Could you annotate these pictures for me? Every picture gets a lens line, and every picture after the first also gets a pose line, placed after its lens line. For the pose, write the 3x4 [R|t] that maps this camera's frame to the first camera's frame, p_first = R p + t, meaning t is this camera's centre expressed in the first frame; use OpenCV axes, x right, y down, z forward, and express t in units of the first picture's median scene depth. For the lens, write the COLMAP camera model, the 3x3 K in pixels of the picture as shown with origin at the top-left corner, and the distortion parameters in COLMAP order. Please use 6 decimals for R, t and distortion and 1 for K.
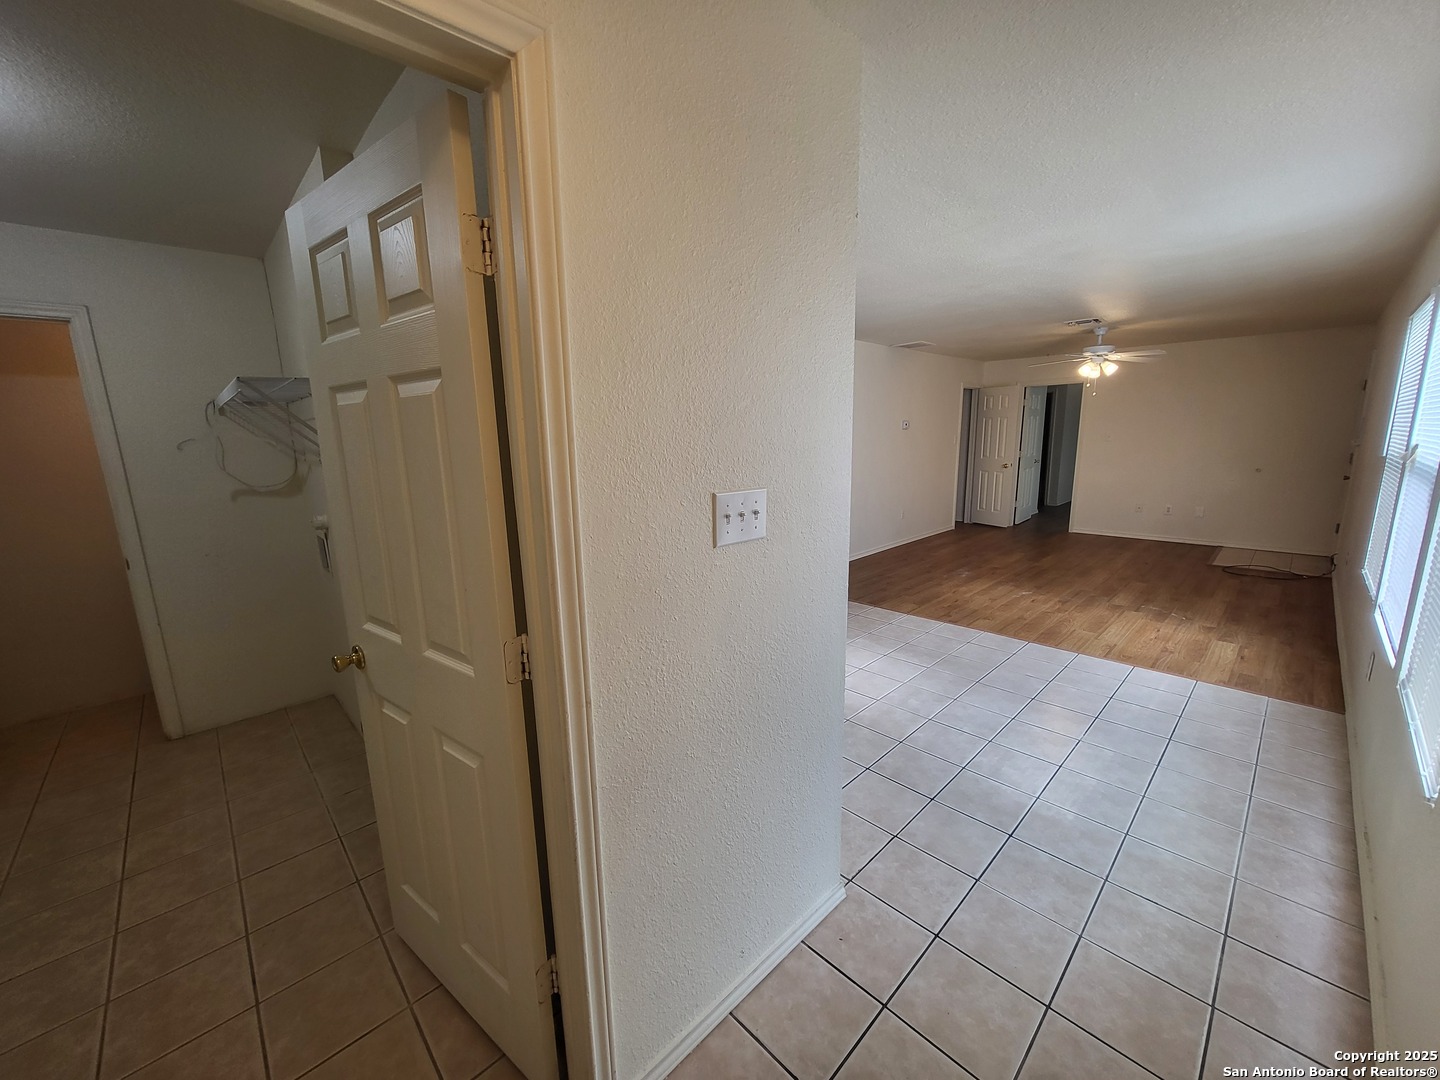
lens RADIAL K [[560.7, 0, 709.5], [0, 560.7, 548.7], [0, 0, 1]] dist [0.000110, -0.001065]
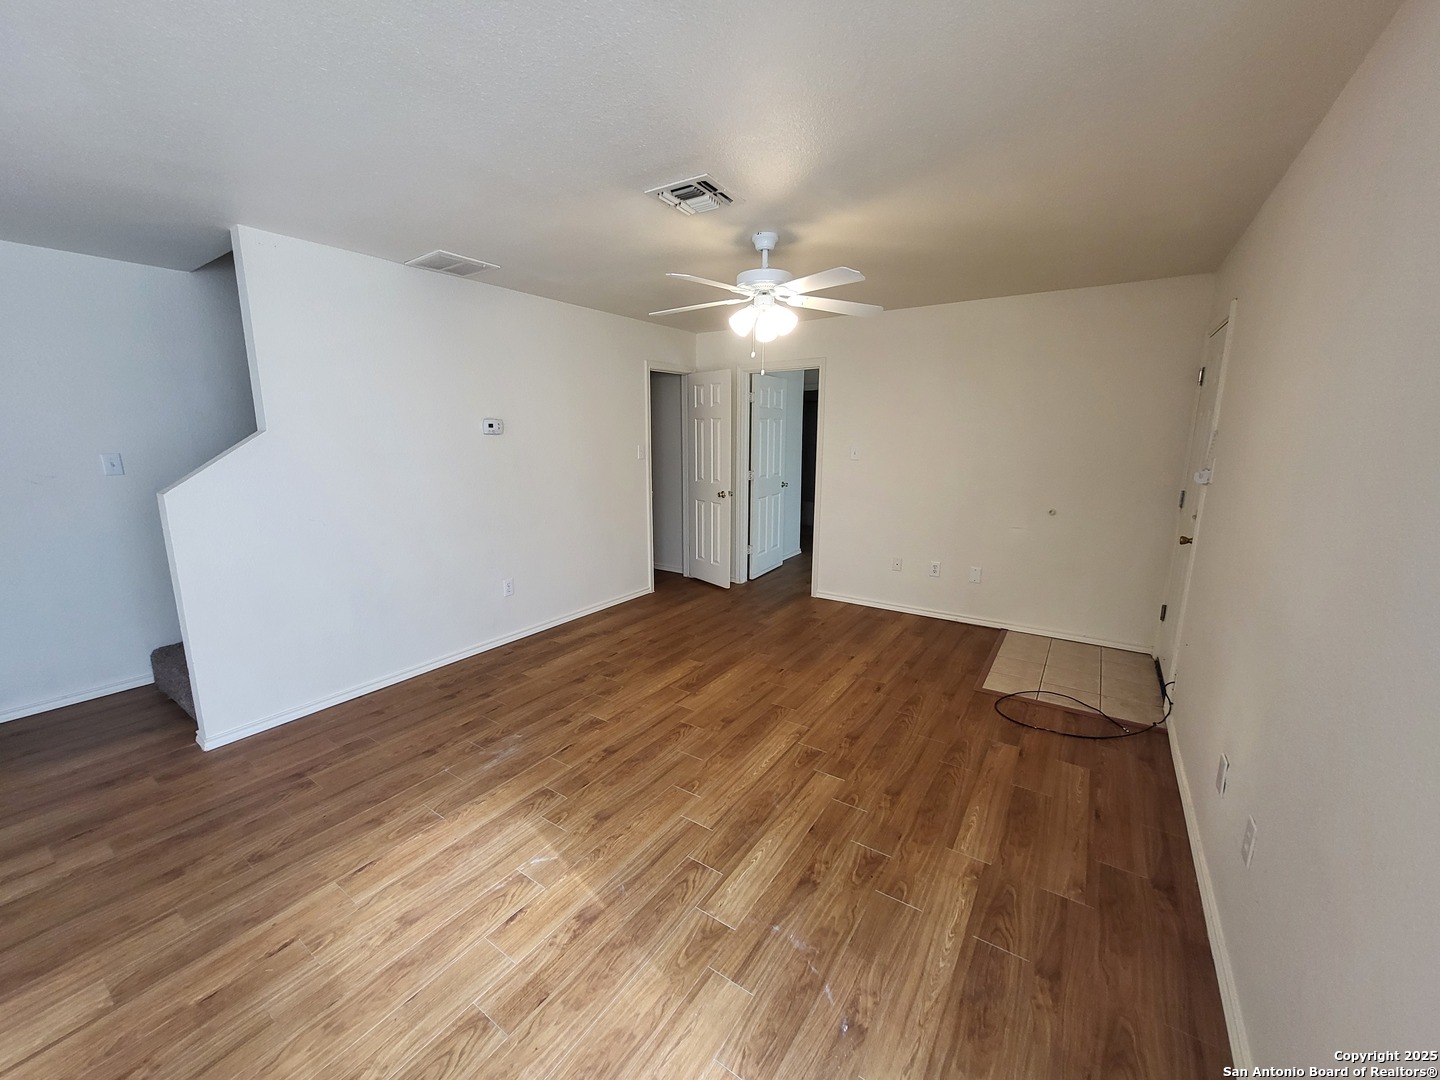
lens RADIAL K [[560.7, 0, 712.2], [0, 560.7, 551.9], [0, 0, 1]] dist [0.000110, -0.001065]
pose [[0.977695, -0.023703, 0.208690, 0.640090], [0.023221, 0.999719, 0.004759, -0.142920], [-0.208744, 0.000193, 0.977970, 0.627259]]
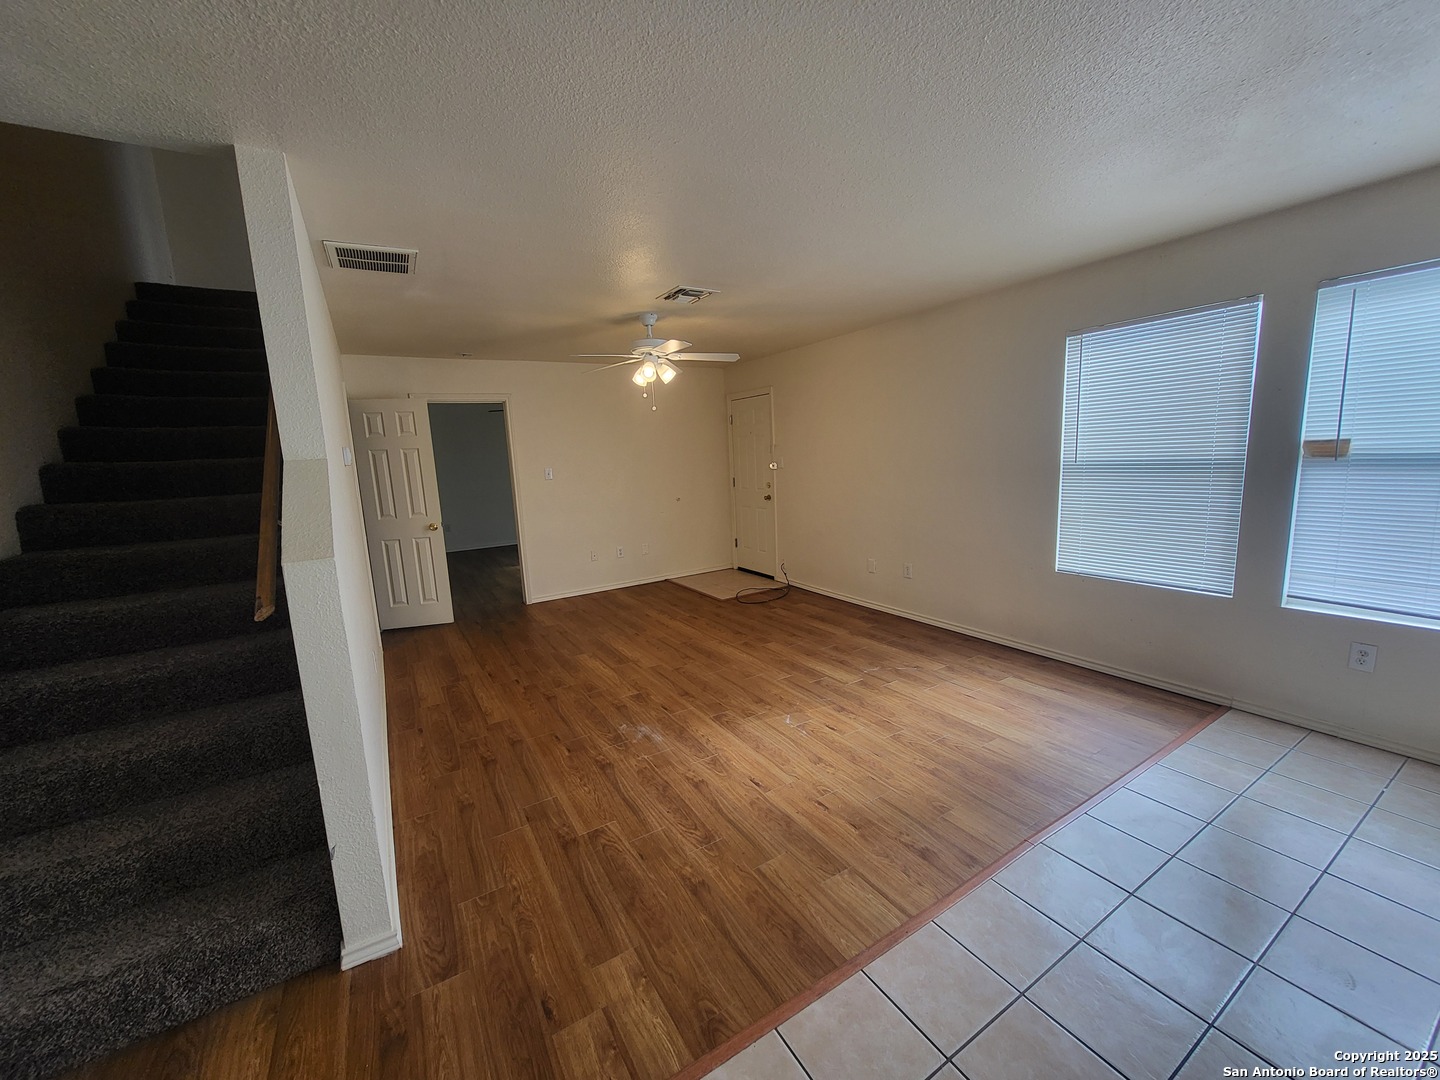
lens RADIAL K [[560.7, 0, 713.2], [0, 560.7, 546.7], [0, 0, 1]] dist [0.000110, -0.001065]
pose [[0.216439, -0.153288, 0.964187, -0.003907], [0.243241, 0.964921, 0.098802, -0.189704], [-0.945509, 0.213146, 0.246132, 0.940401]]
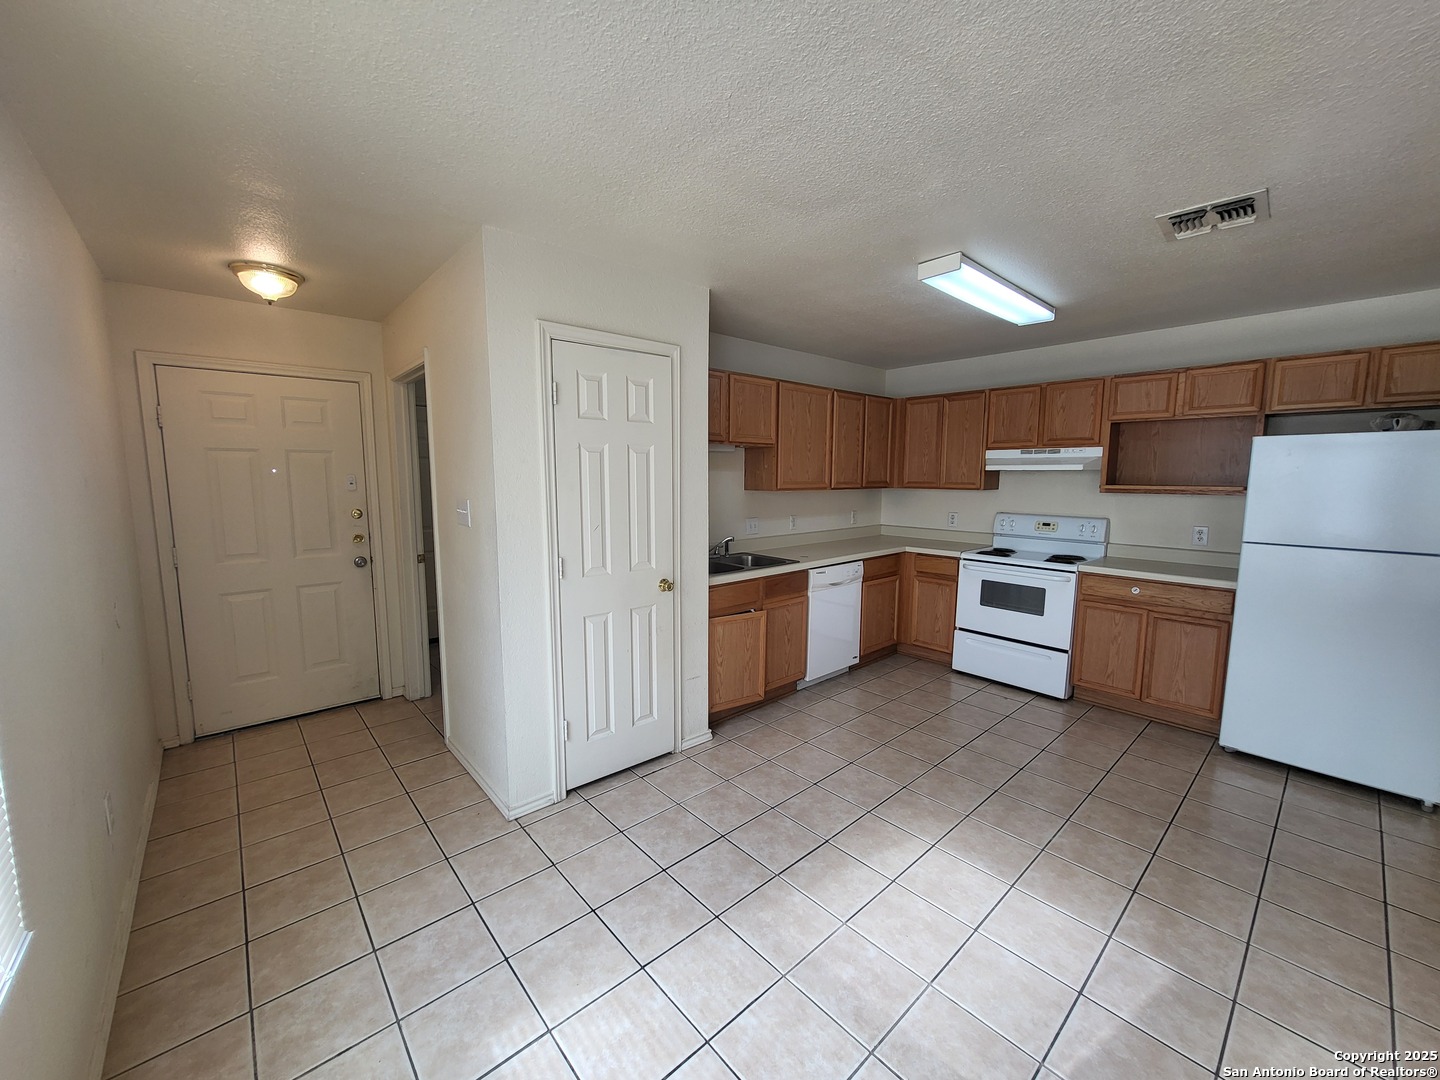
lens RADIAL K [[560.7, 0, 716.7], [0, 560.7, 527.7], [0, 0, 1]] dist [0.000110, -0.001065]
pose [[-0.033253, 0.117703, -0.992492, 0.552043], [-0.206424, 0.970821, 0.122049, -0.118862], [0.977897, 0.208933, -0.007986, 0.509977]]
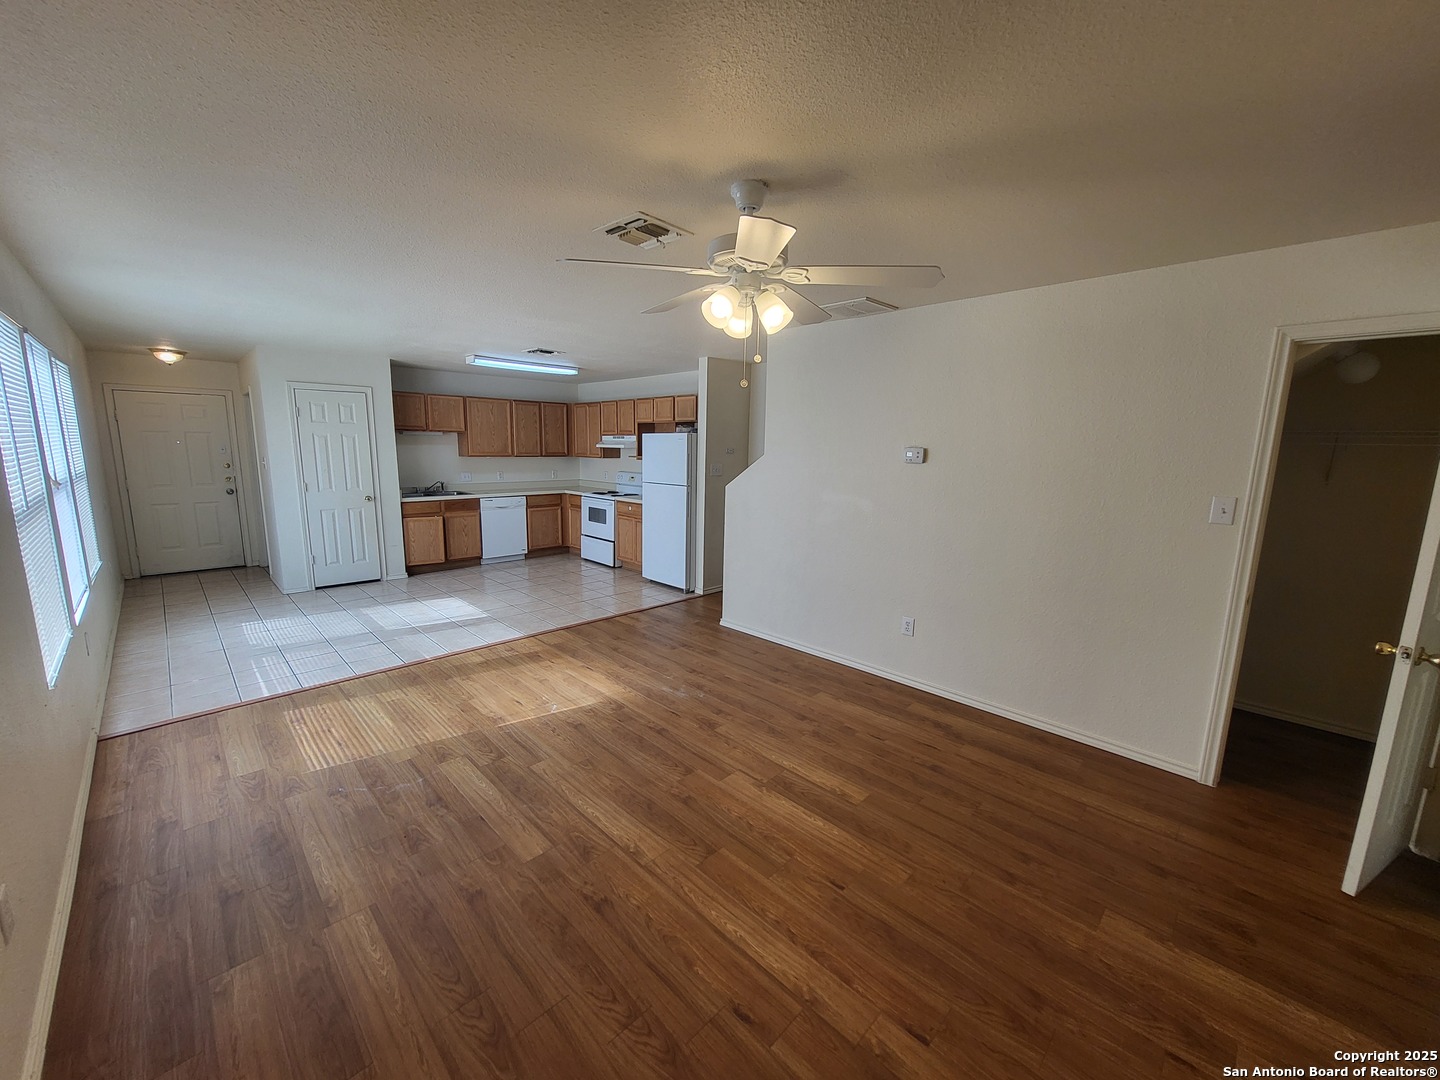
lens RADIAL K [[560.7, 0, 712.8], [0, 560.7, 526.8], [0, 0, 1]] dist [0.000110, -0.001065]
pose [[0.022977, 0.165474, -0.985946, 1.254372], [-0.222312, 0.962360, 0.156335, -0.287485], [0.974705, 0.215596, 0.058899, 1.161314]]
